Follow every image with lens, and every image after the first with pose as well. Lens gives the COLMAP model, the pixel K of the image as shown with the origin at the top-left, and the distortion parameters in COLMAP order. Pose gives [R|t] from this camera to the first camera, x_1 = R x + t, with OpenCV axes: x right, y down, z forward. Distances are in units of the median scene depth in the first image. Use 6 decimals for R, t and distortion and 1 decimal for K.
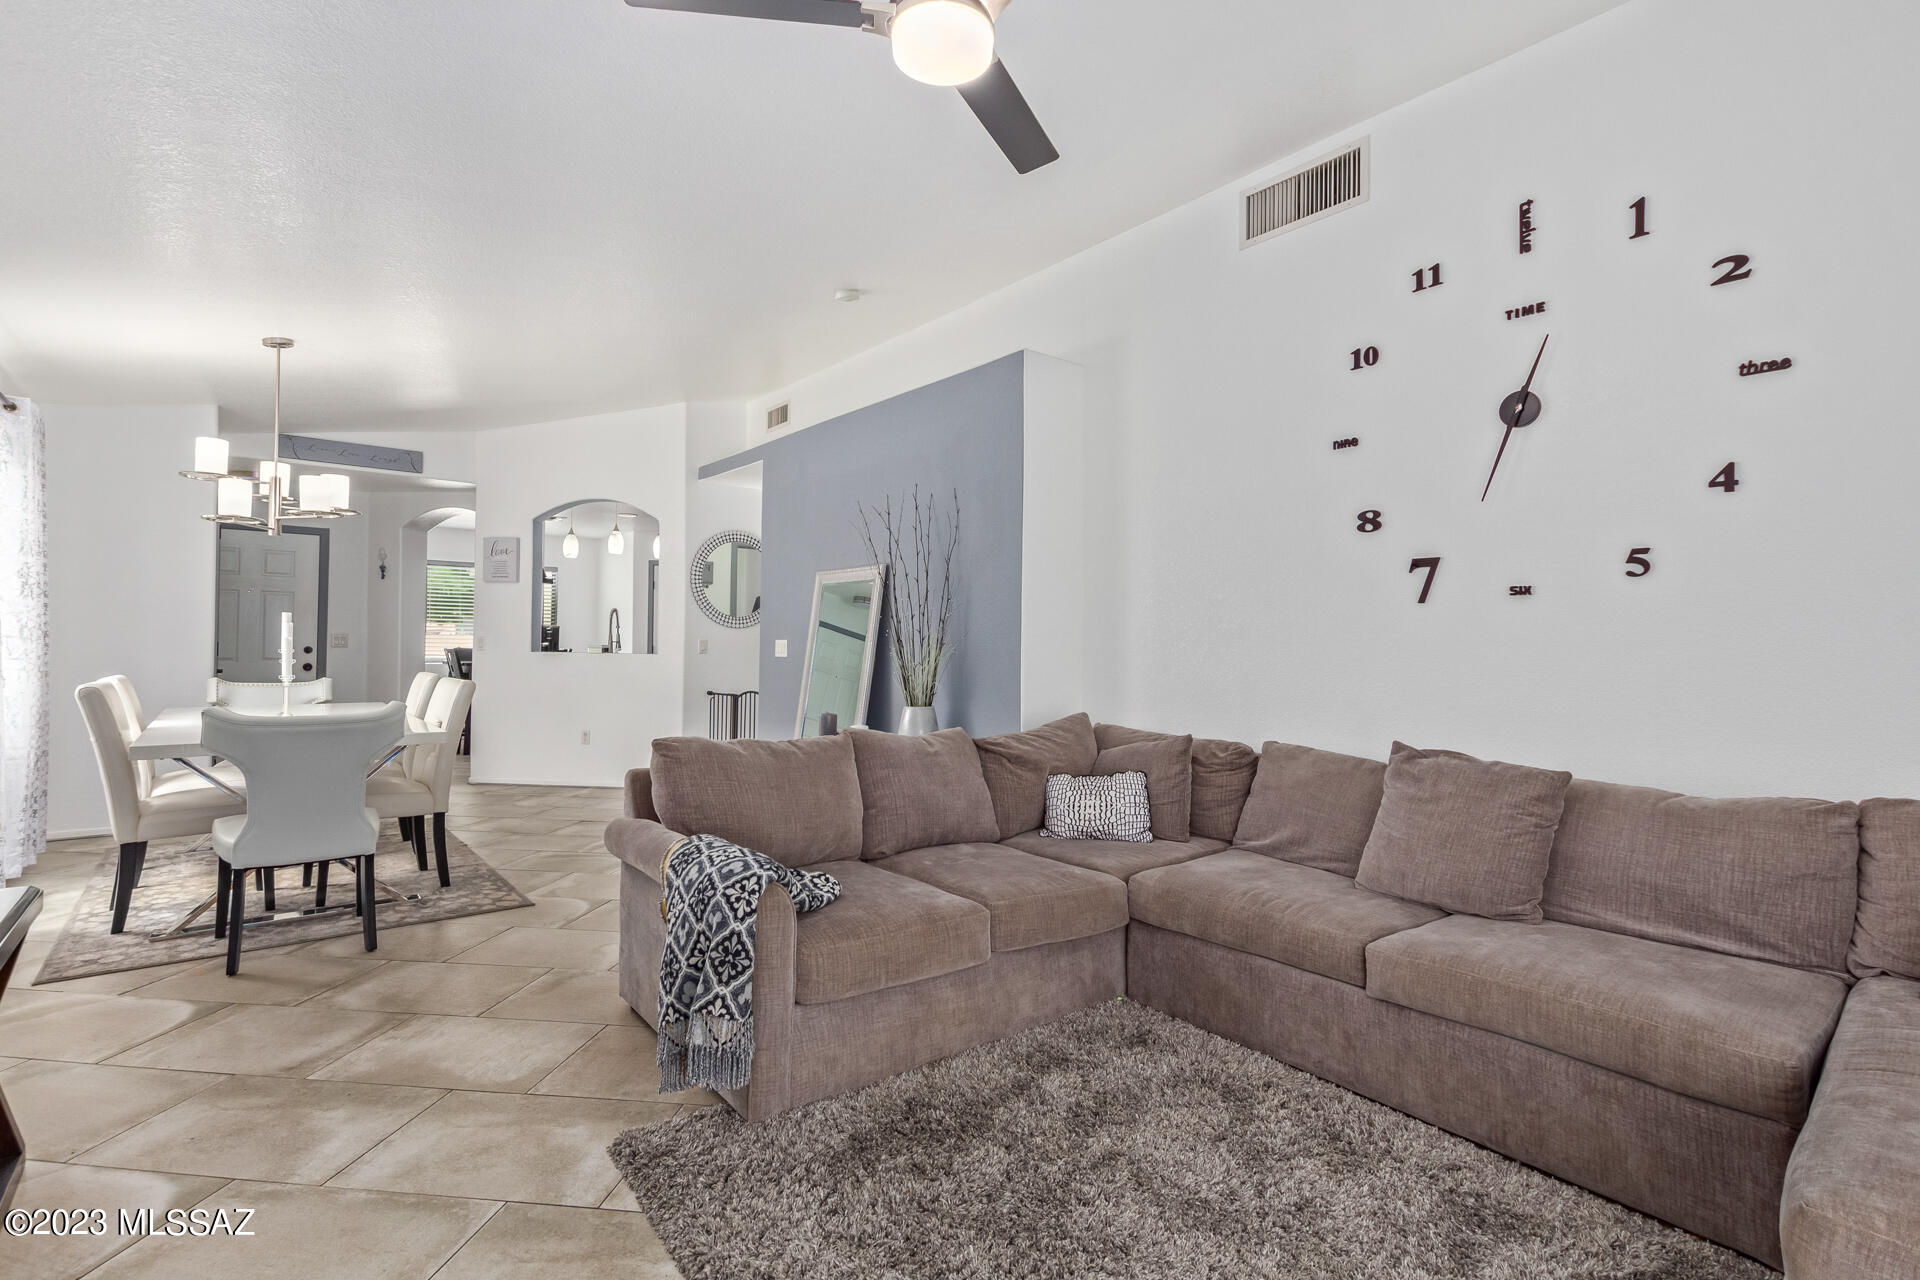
lens RADIAL K [[904.2, 0, 995.9], [0, 904.2, 632.6], [0, 0, 1]] dist [-0.000152, 0.000048]
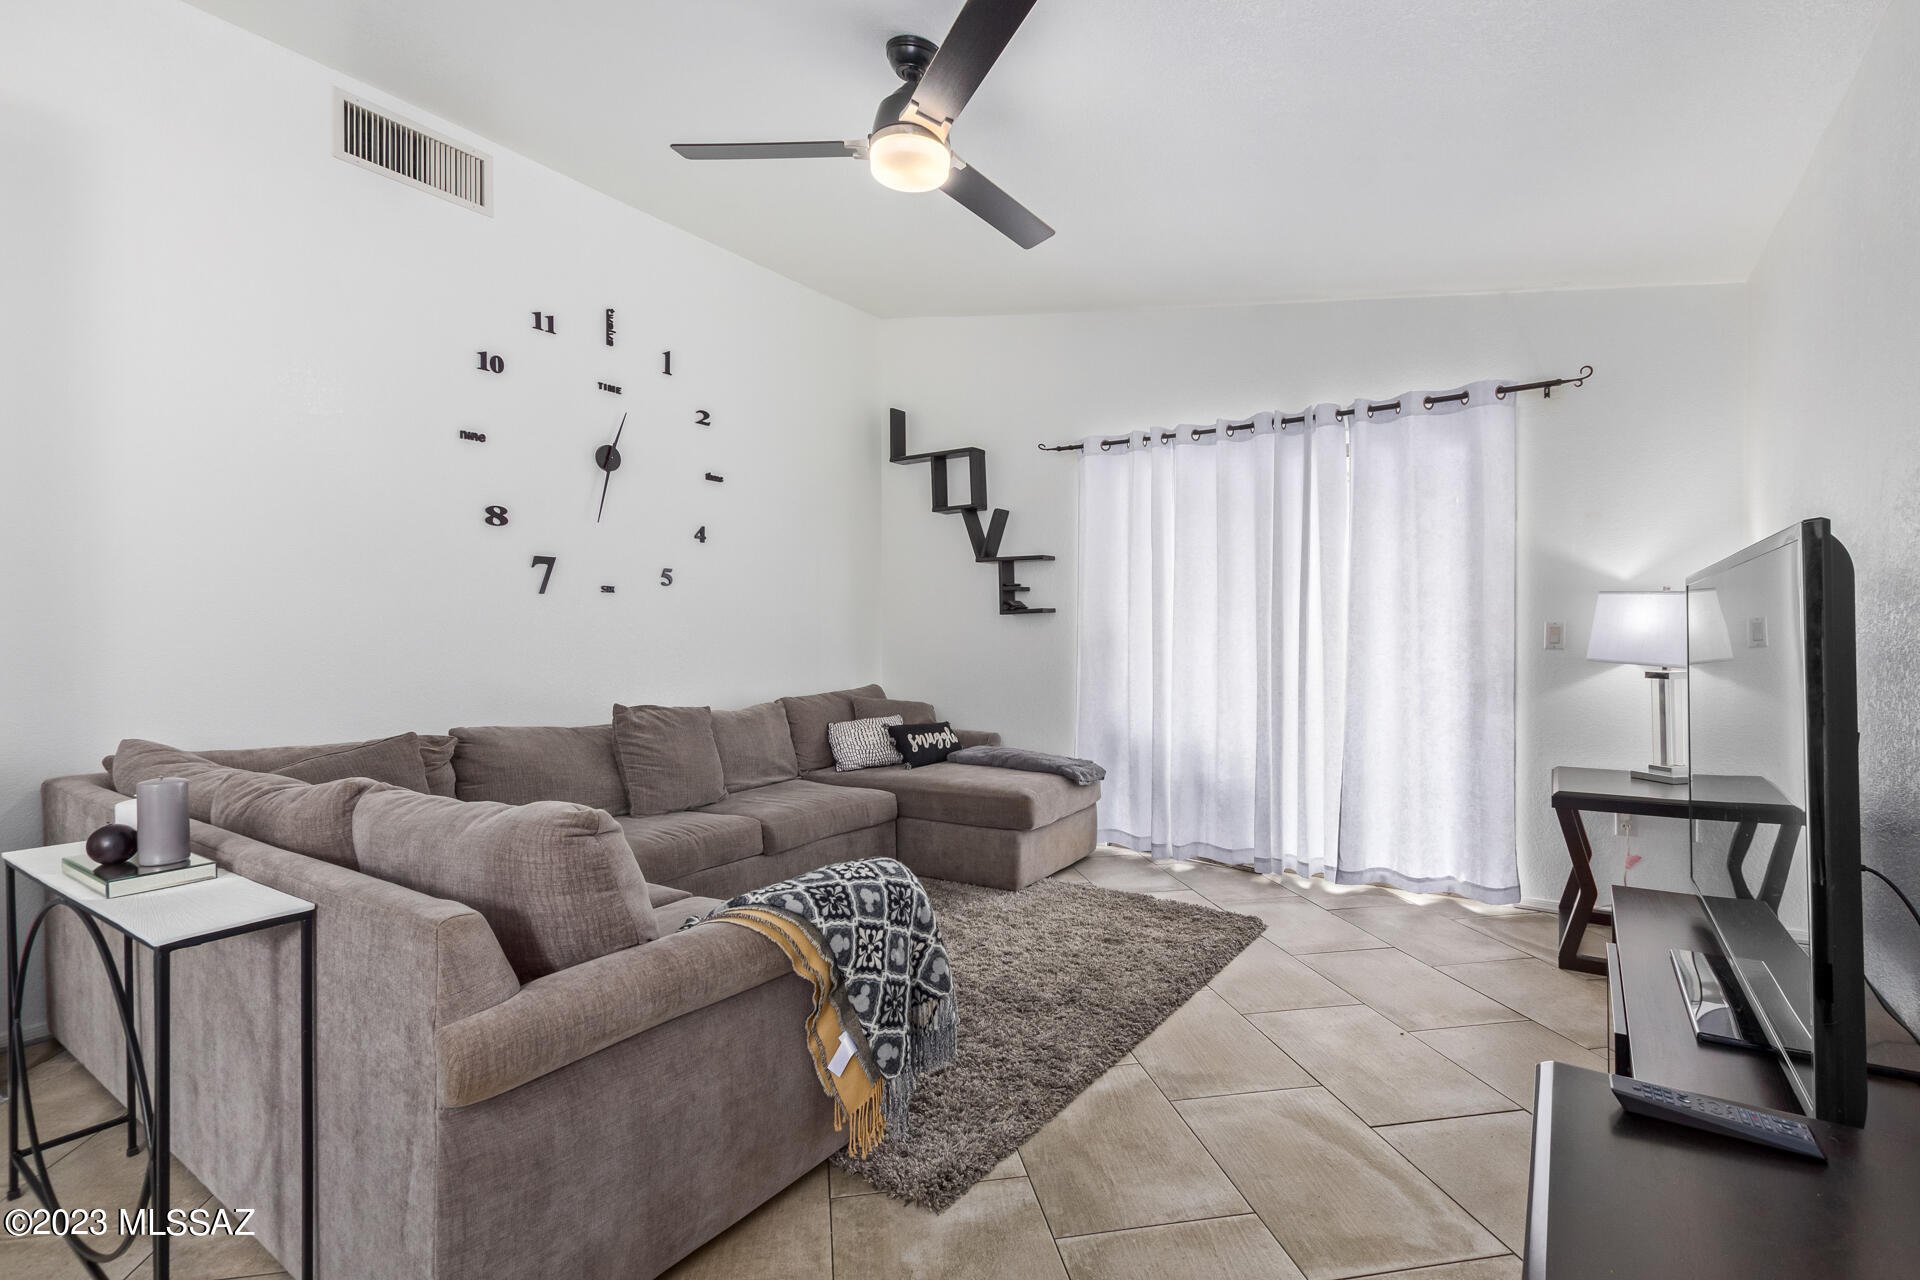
lens RADIAL K [[859.6, 0, 960.0], [0, 859.6, 640.0], [0, 0, 1]] dist [0.002840, 0.000640]
pose [[-0.257963, -0.010494, 0.966098, -0.839250], [-0.007891, 0.999931, 0.008755, 0.015357], [-0.966123, -0.005365, -0.258028, 0.825497]]
